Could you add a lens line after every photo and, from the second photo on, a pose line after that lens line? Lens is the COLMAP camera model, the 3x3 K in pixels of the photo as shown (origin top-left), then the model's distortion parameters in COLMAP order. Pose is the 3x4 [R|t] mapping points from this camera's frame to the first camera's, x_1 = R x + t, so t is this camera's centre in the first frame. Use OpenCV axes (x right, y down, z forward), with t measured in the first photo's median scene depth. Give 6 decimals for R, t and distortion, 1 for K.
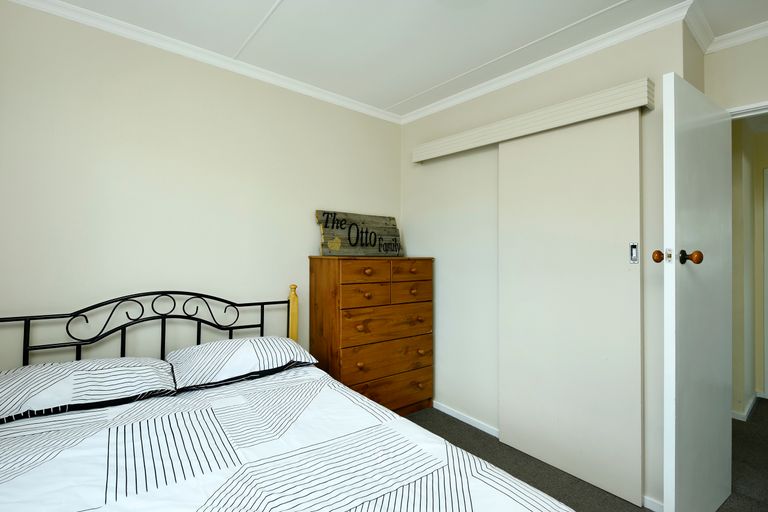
lens RADIAL K [[335.7, 0, 383.6], [0, 335.7, 250.8], [0, 0, 1]] dist [0.000368, -0.000388]
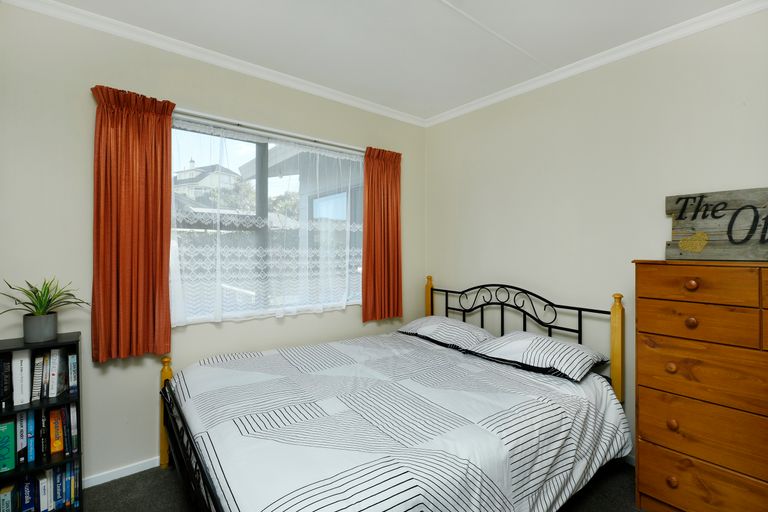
lens RADIAL K [[351.3, 0, 382.3], [0, 351.3, 256.2], [0, 0, 1]] dist [-0.003114, -0.001526]
pose [[0.053716, -0.004314, -0.998547, 0.611711], [-0.000843, 0.999990, -0.004366, 0.013433], [0.998556, 0.001076, 0.053712, 0.398691]]
